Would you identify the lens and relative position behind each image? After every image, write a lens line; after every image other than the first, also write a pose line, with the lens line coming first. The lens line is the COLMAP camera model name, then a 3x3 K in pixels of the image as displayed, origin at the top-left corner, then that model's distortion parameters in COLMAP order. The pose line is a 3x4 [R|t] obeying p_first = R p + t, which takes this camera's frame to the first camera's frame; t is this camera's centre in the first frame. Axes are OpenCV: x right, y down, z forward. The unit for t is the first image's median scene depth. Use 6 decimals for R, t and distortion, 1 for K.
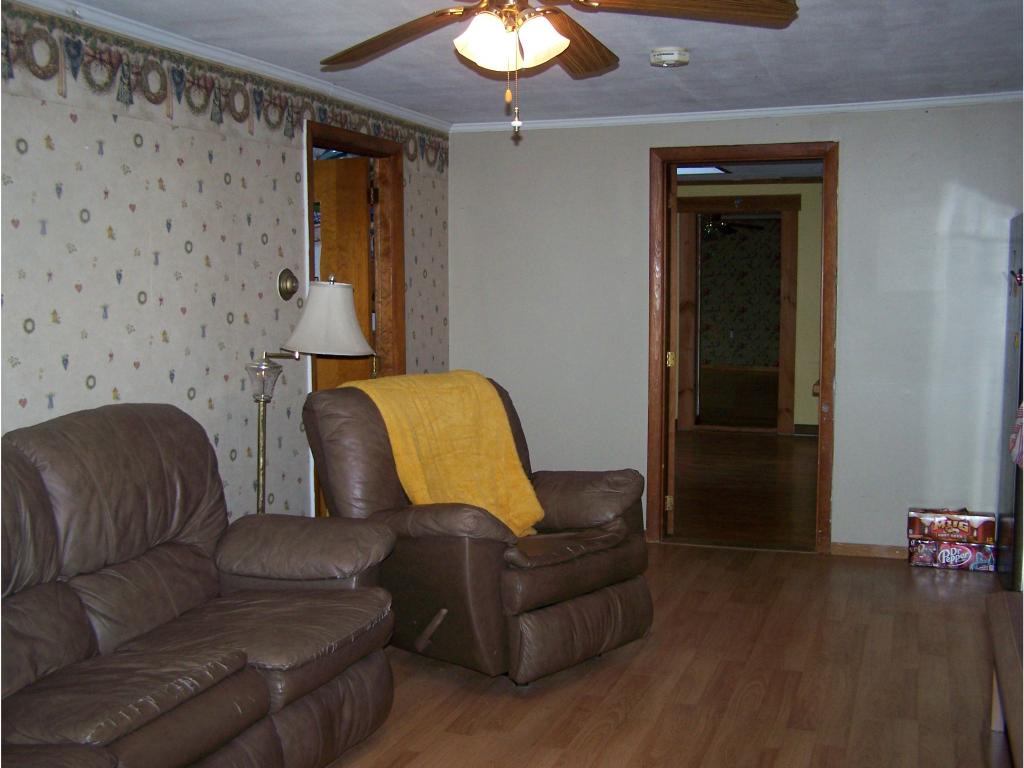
lens RADIAL K [[1157.6, 0, 504.8], [0, 1157.6, 387.1], [0, 0, 1]] dist [-0.204172, 0.415883]
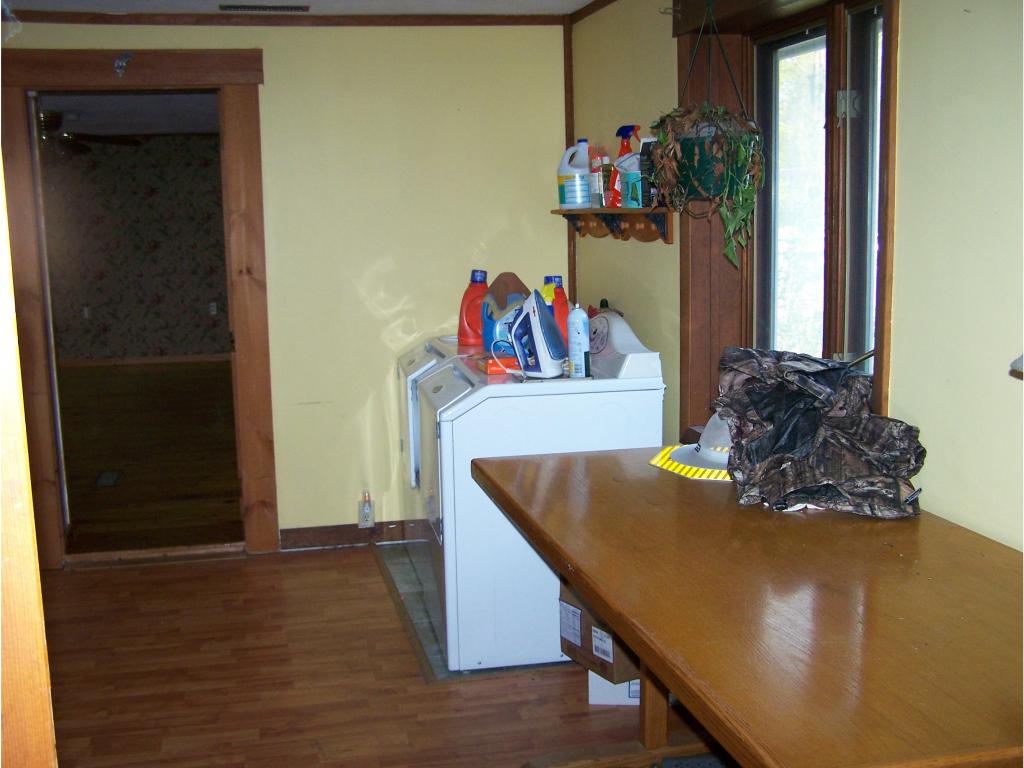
lens RADIAL K [[1157.6, 0, 504.8], [0, 1157.6, 387.1], [0, 0, 1]] dist [-0.204172, 0.415883]
pose [[0.839564, -0.102401, 0.533522, 0.077454], [0.073762, 0.994467, 0.074799, -0.055439], [-0.538229, -0.023445, 0.842472, 0.523832]]
